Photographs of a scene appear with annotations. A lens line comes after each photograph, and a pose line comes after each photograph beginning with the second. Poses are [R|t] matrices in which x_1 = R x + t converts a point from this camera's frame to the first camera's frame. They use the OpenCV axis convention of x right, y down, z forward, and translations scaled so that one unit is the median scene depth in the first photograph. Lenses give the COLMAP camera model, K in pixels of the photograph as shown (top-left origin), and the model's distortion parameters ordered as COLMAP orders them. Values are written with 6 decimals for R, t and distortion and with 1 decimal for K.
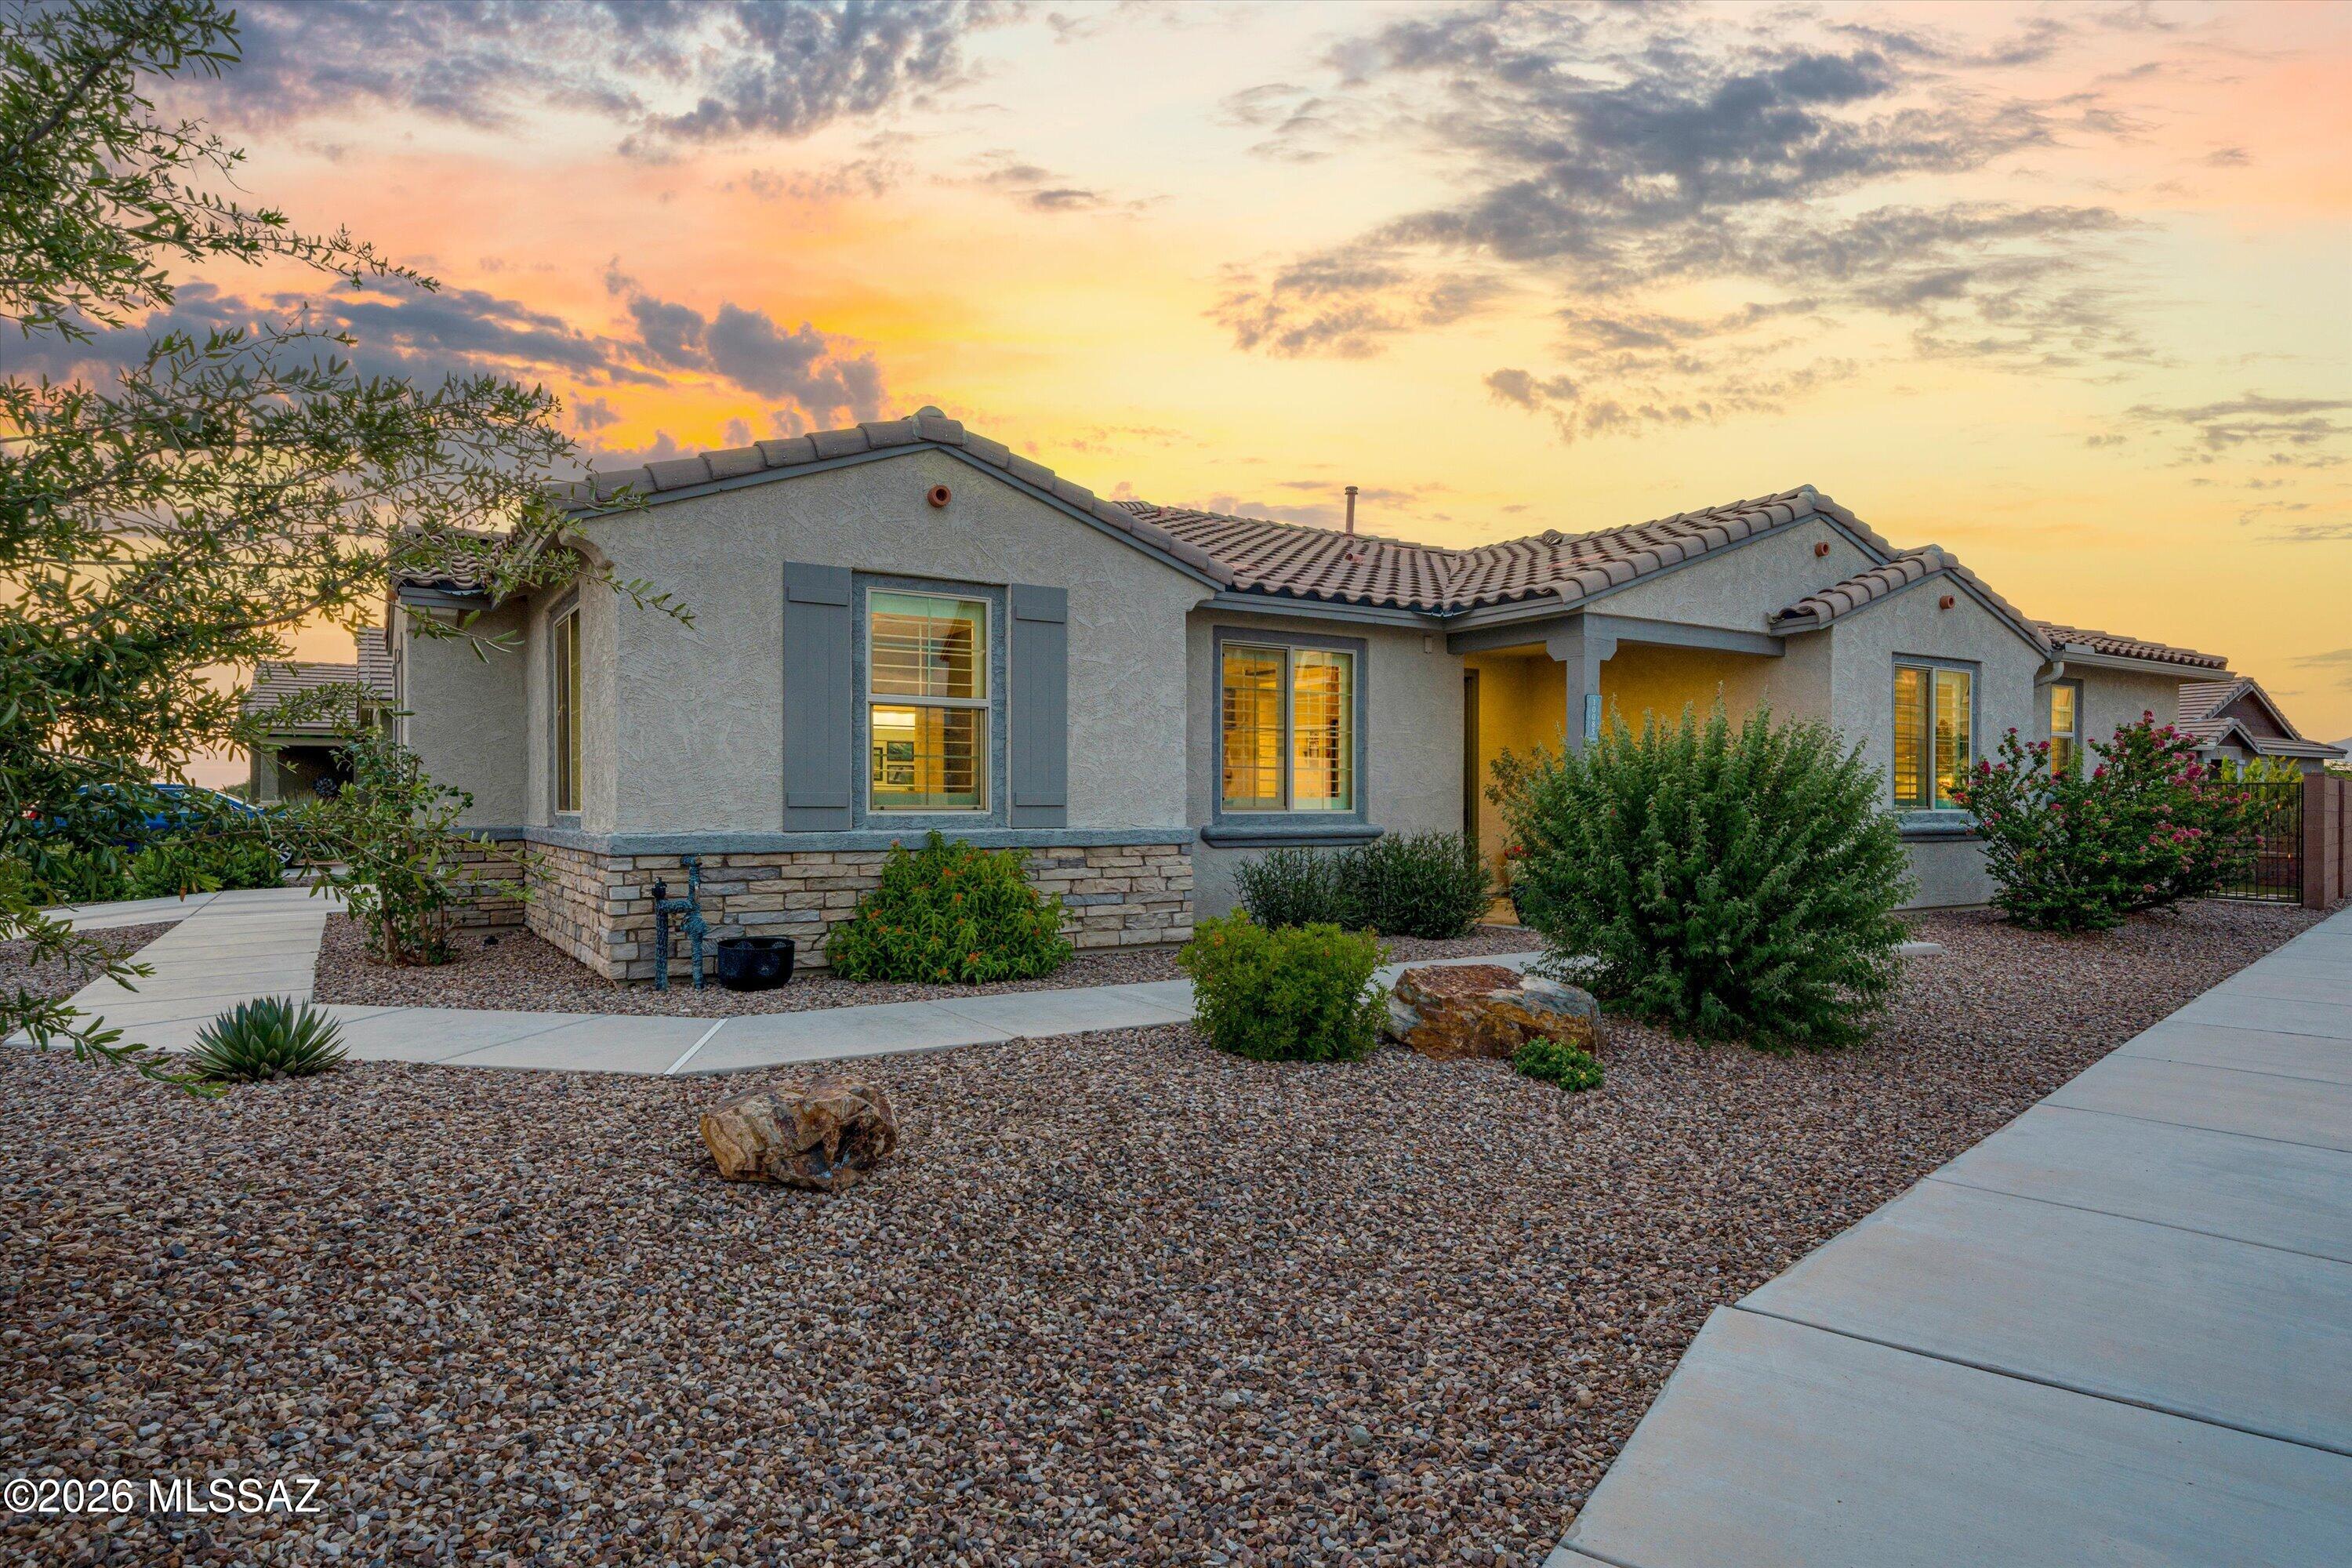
lens RADIAL K [[1326.8, 0, 1176.0], [0, 1326.8, 784.0], [0, 0, 1]] dist [-0.022853, -0.000593]
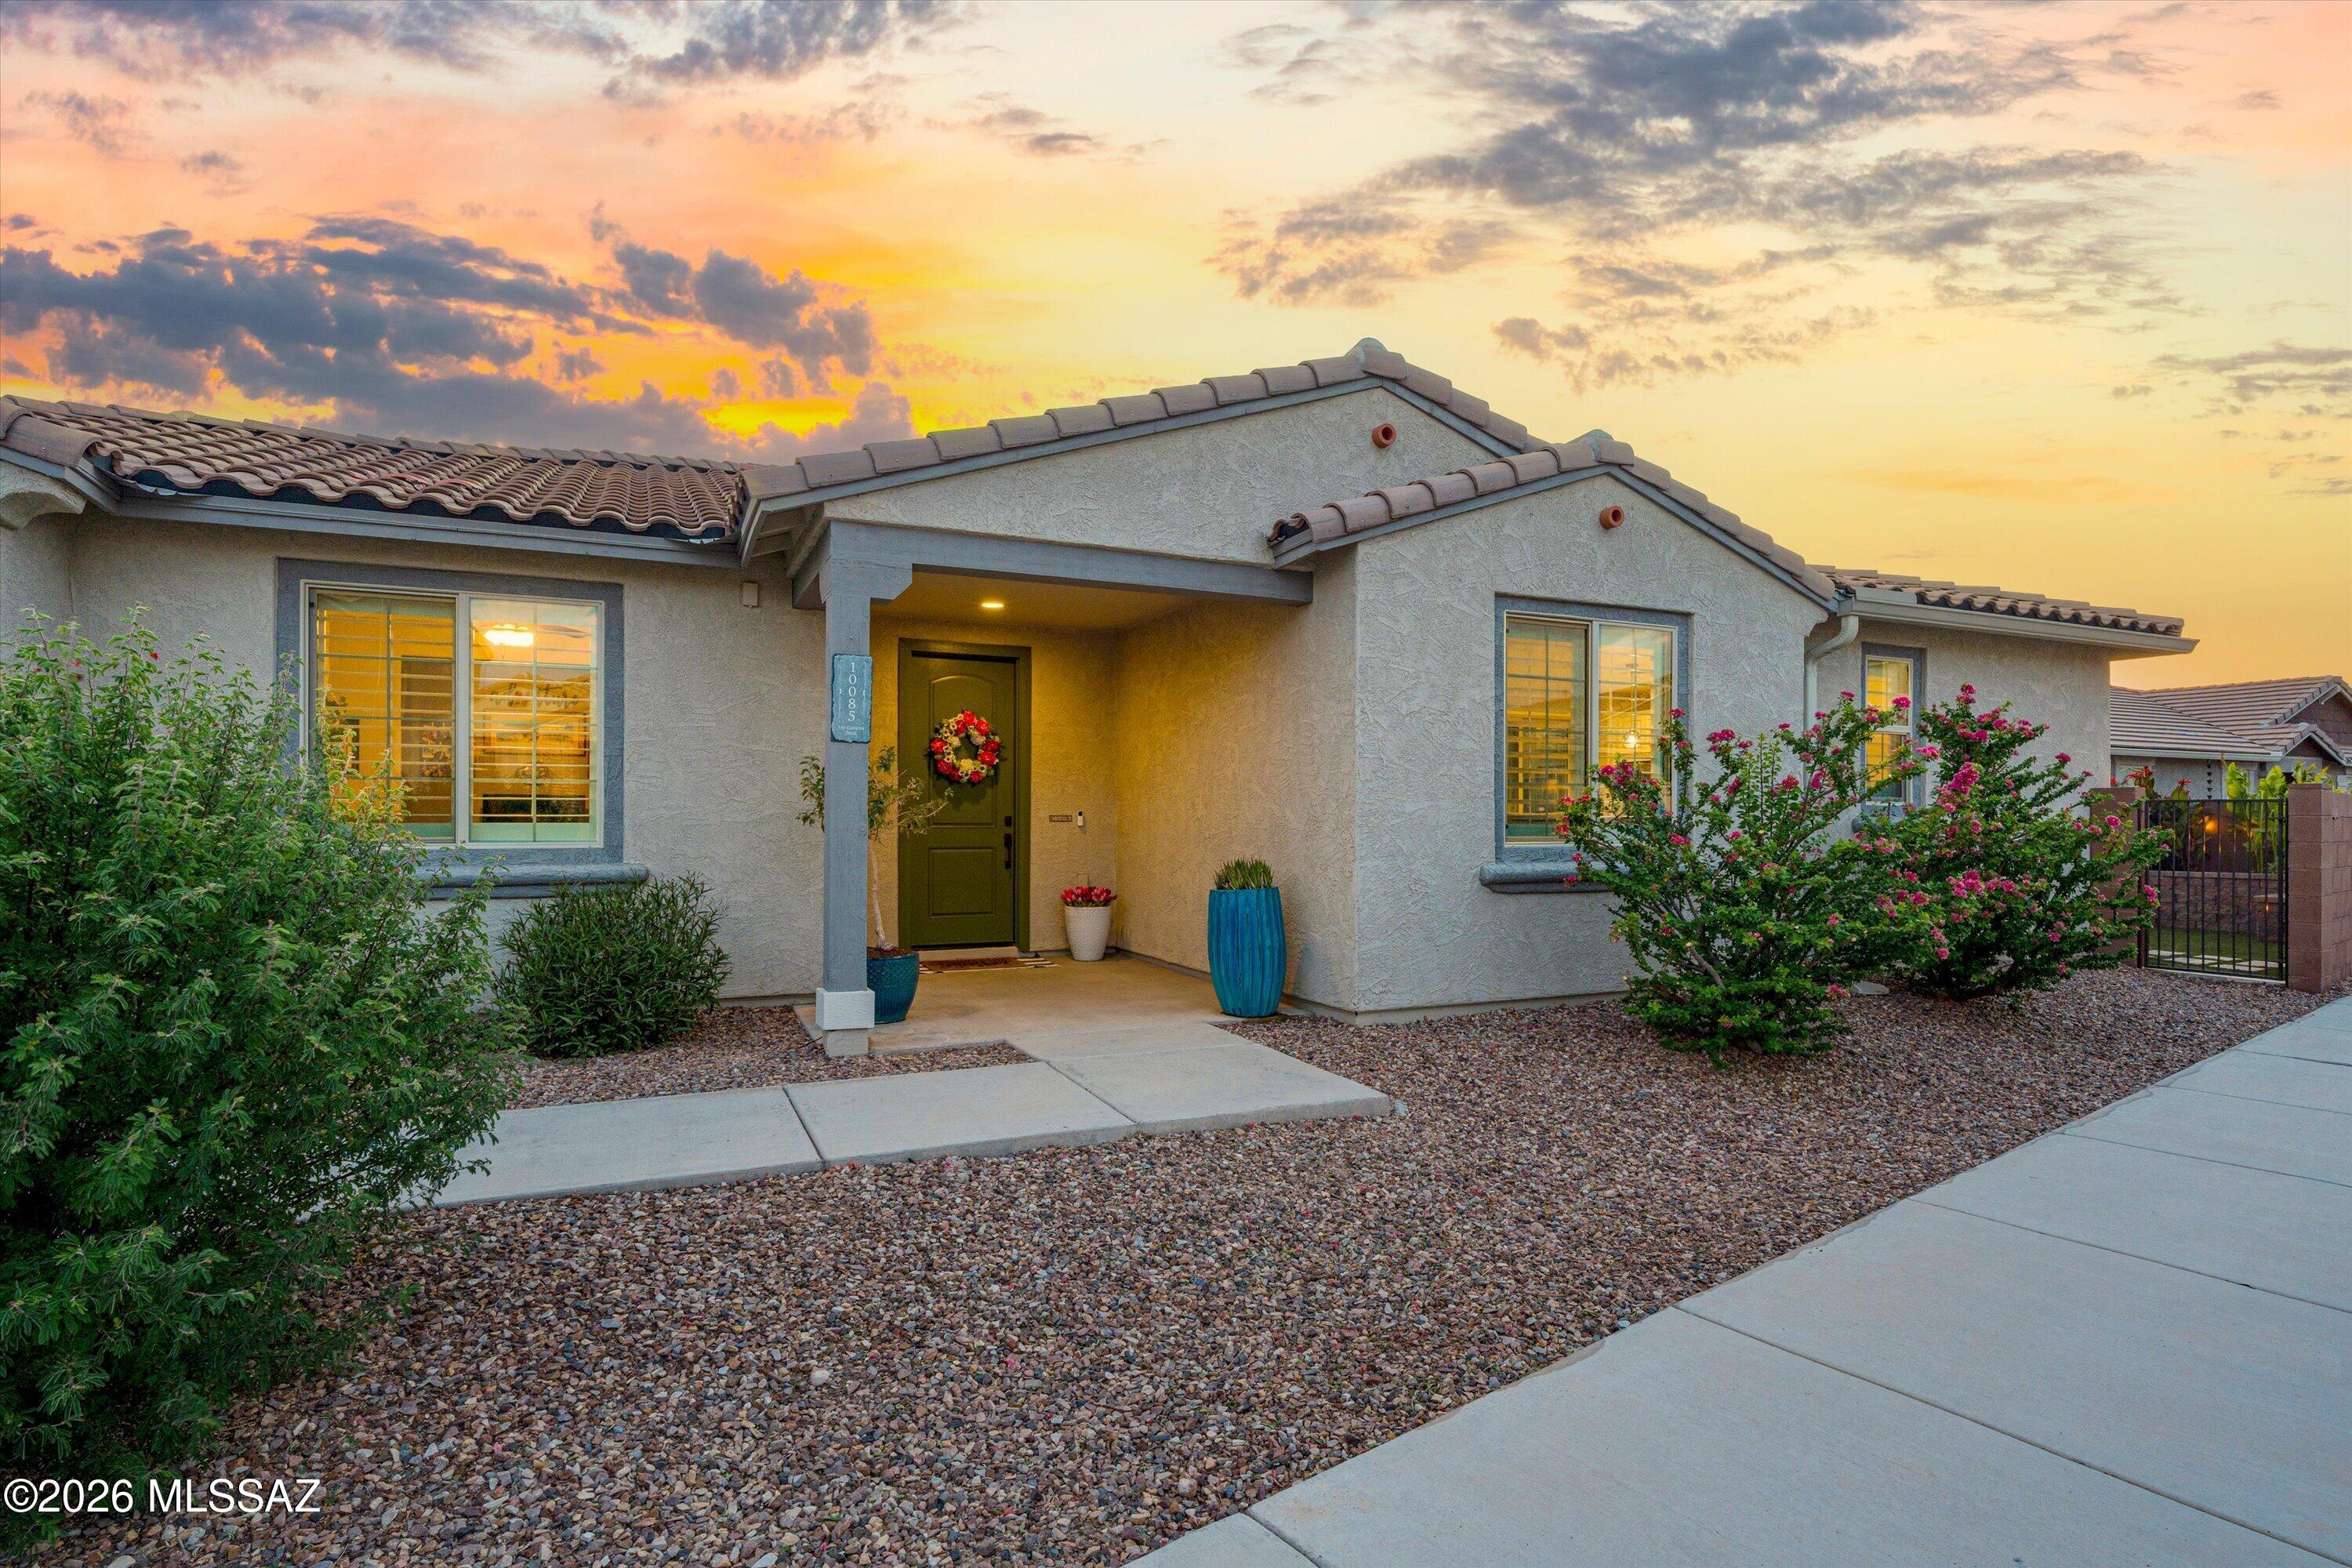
lens RADIAL K [[1245.3, 0, 1171.5], [0, 1245.3, 824.6], [0, 0, 1]] dist [-0.009616, -0.000053]
pose [[0.994887, -0.001462, -0.100981, 0.429386], [0.002886, 0.999898, 0.013960, 0.002010], [0.100950, -0.014180, 0.994790, 0.372279]]
